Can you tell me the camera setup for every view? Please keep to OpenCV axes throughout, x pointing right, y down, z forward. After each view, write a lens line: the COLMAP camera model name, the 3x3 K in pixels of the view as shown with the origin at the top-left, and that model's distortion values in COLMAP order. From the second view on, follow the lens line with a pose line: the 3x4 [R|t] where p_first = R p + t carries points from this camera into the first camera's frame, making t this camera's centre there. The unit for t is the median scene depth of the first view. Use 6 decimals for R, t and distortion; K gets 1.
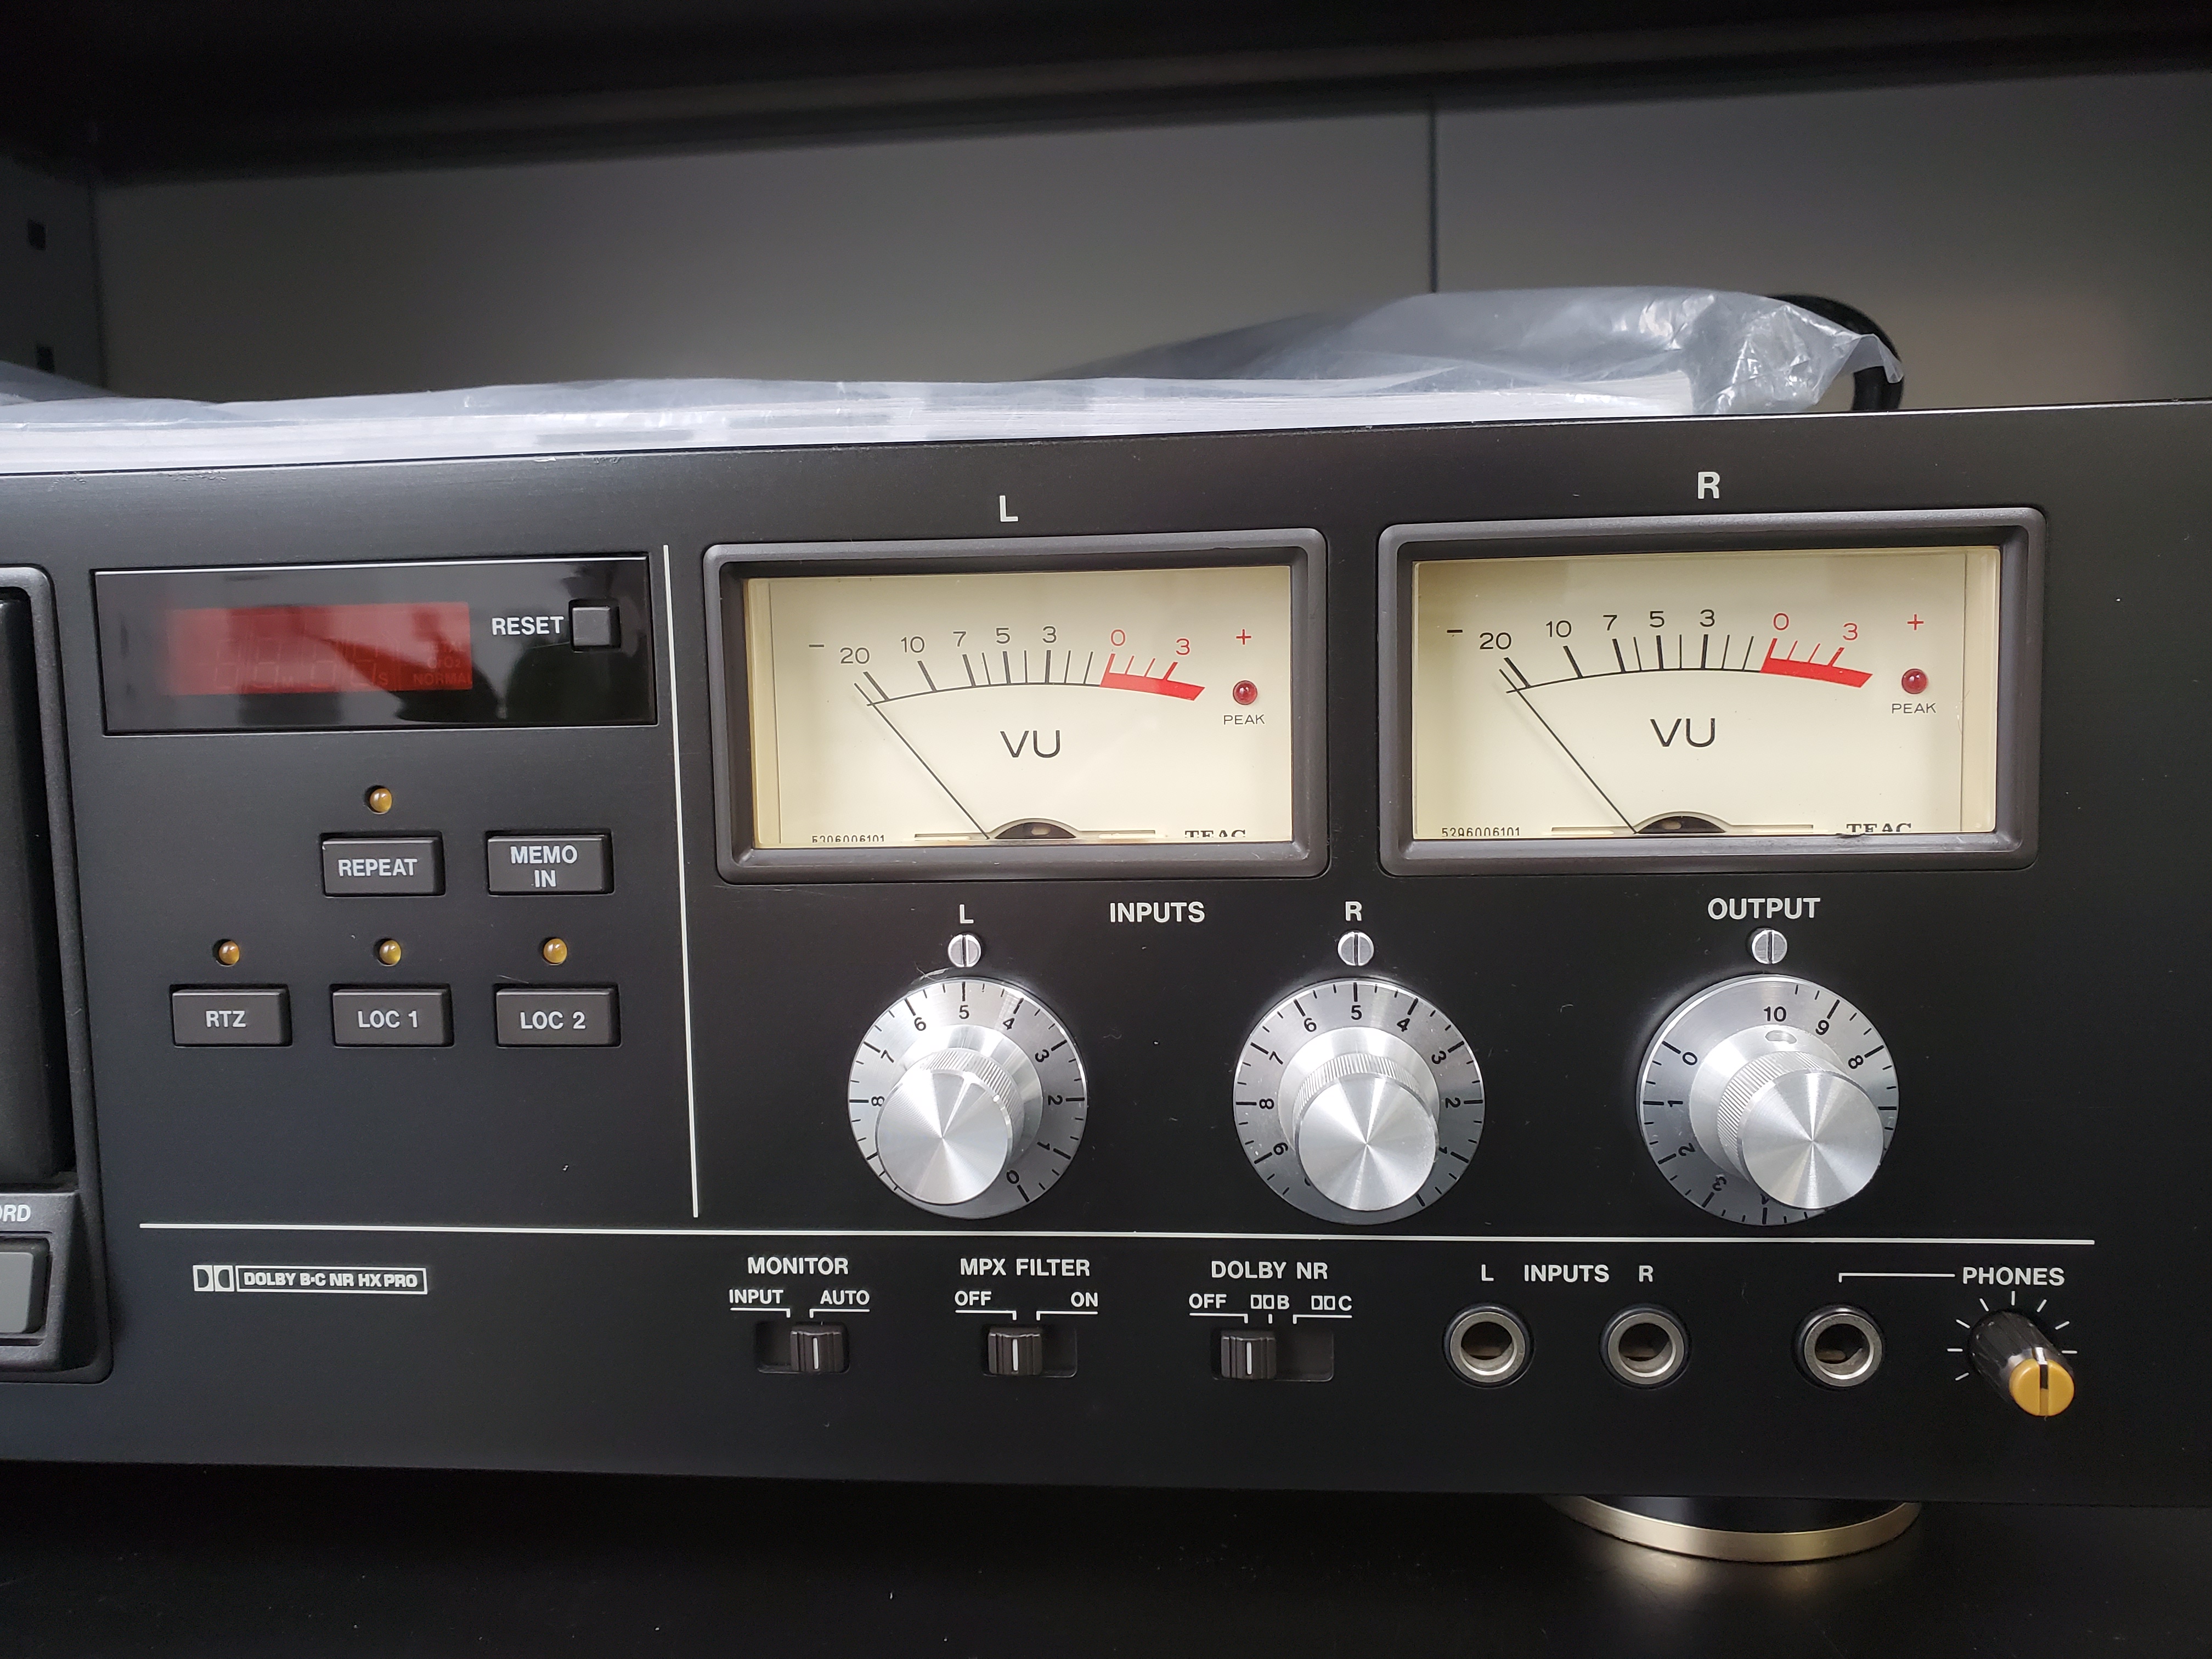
lens RADIAL K [[1714.4, 0, 1106.0], [0, 1714.4, 829.5], [0, 0, 1]] dist [0.076800, -0.001670]
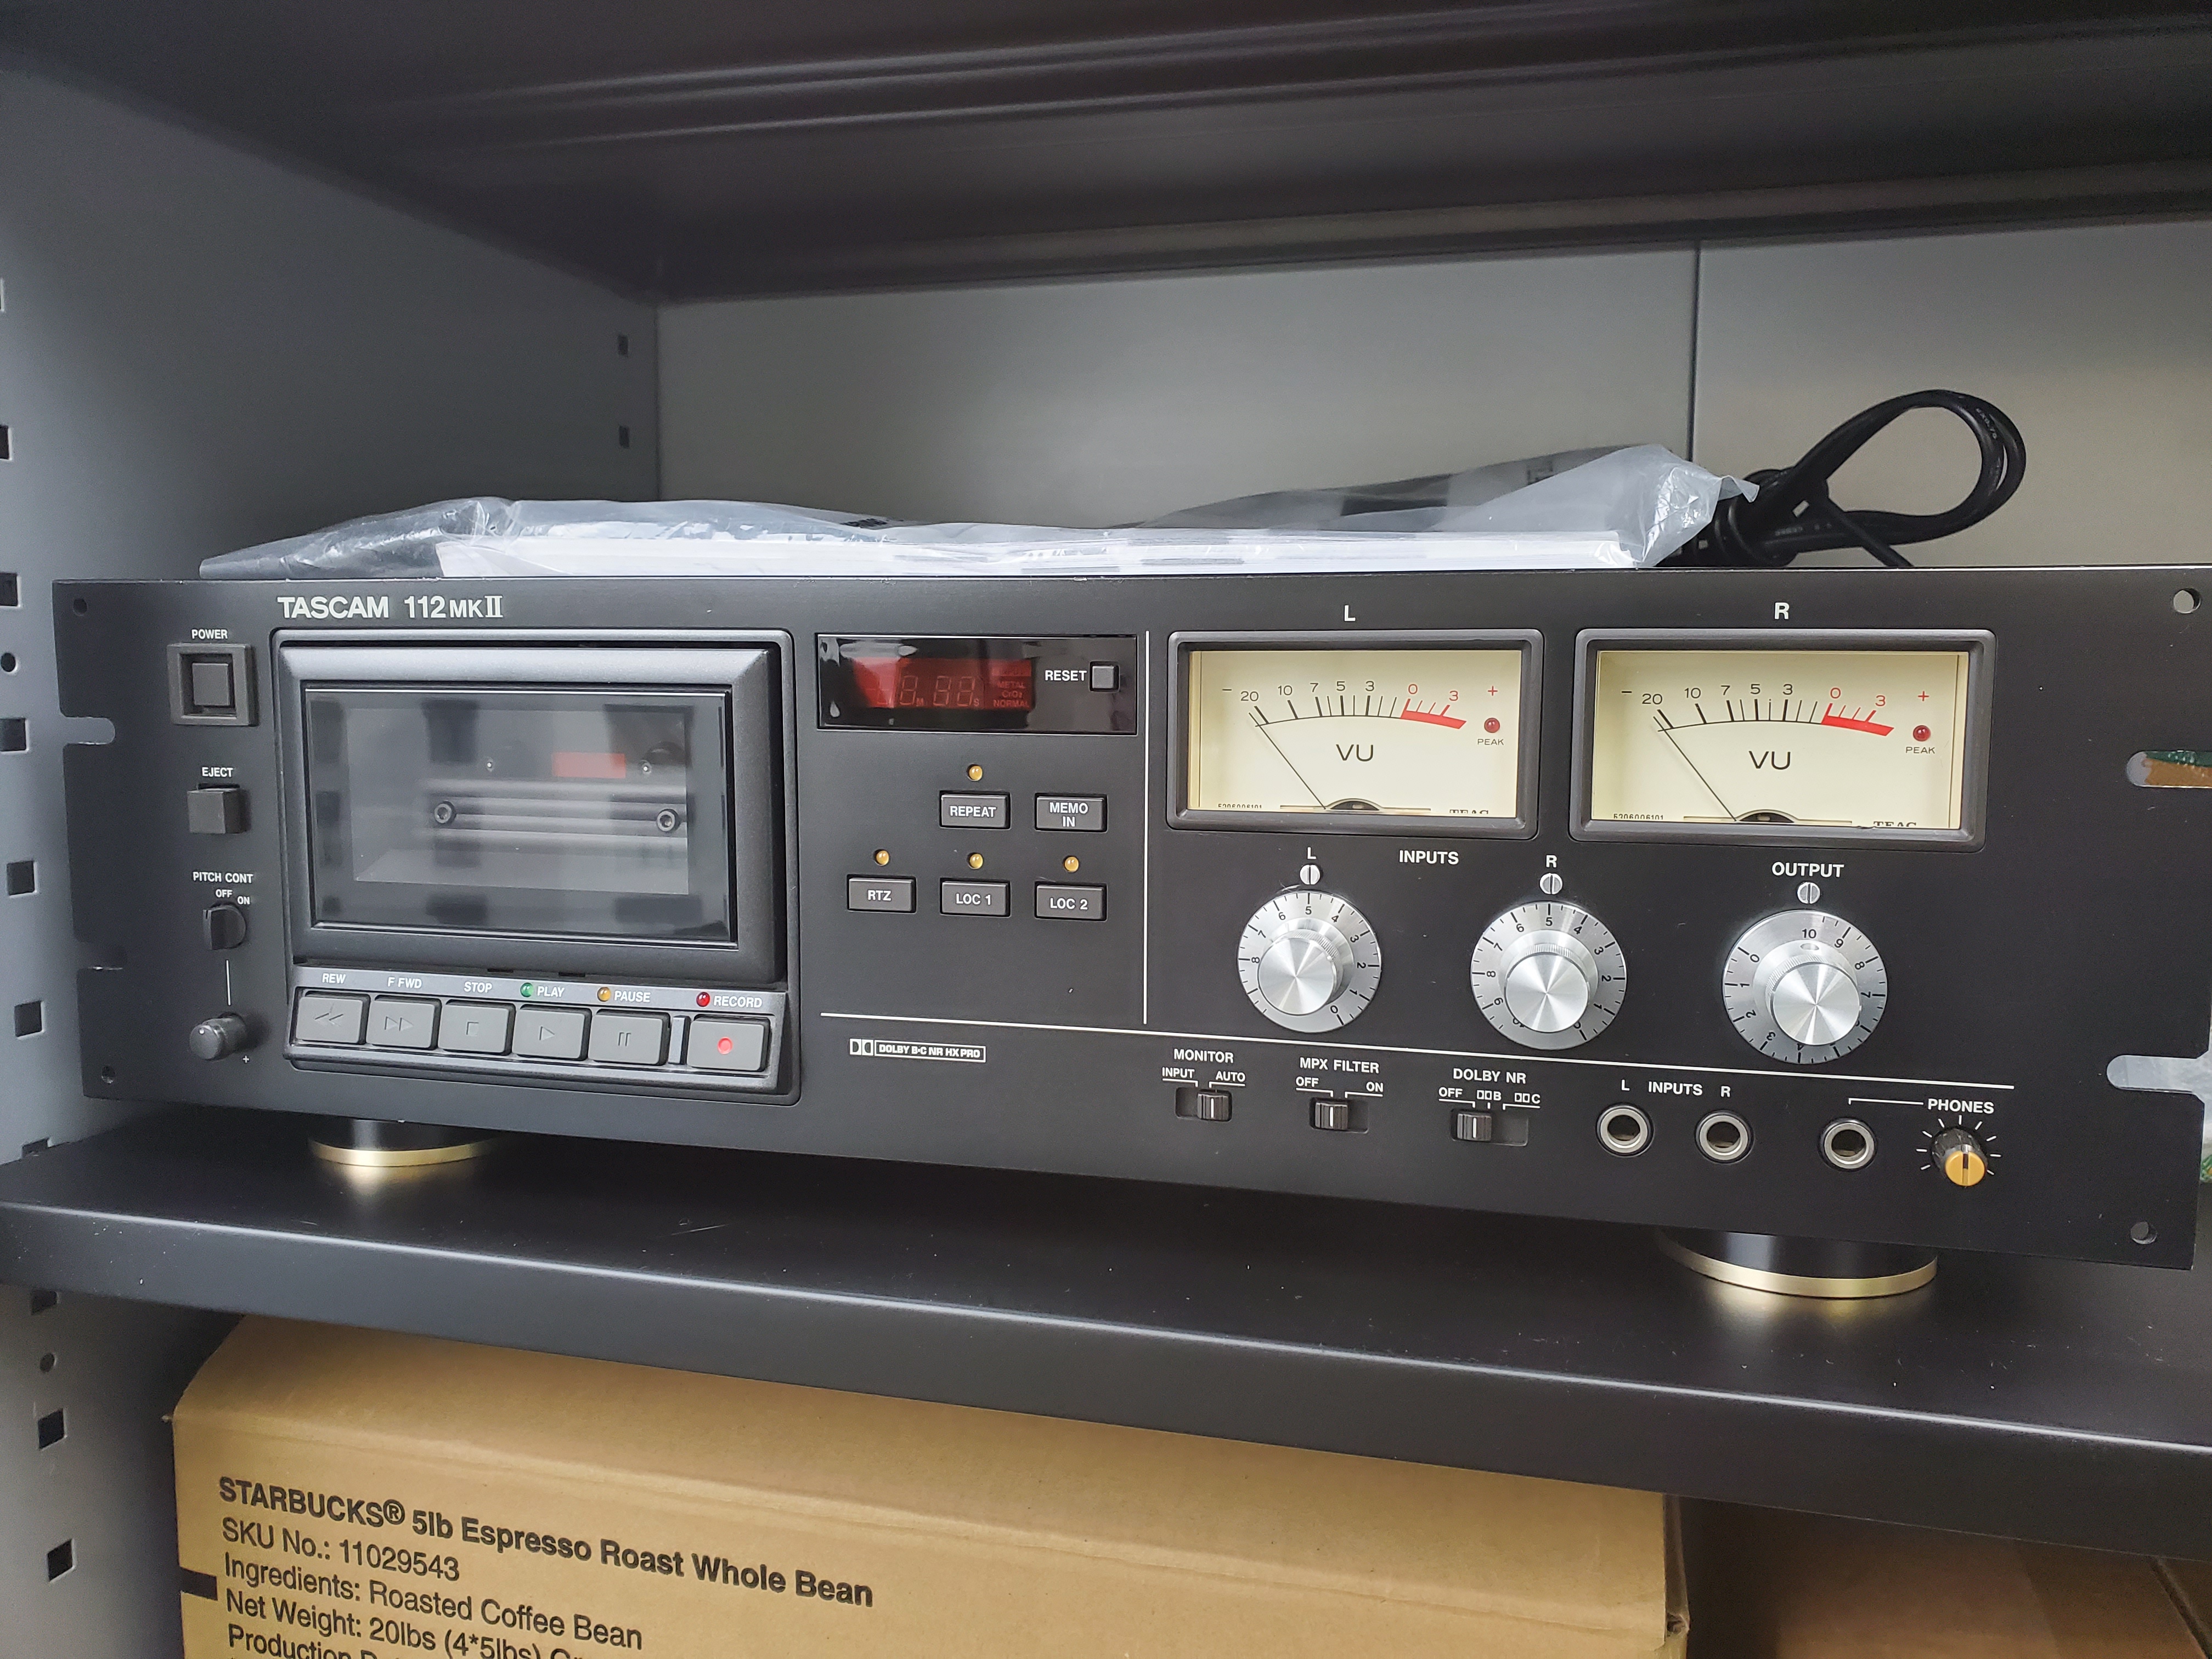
lens RADIAL K [[1831.2, 0, 1045.9], [0, 1831.2, 833.1], [0, 0, 1]] dist [0.099160, -0.345751]
pose [[0.979748, 0.042568, -0.195658, 0.013503], [-0.041140, 0.999089, 0.011363, 0.019964], [0.195963, -0.003083, 0.980606, -0.811070]]
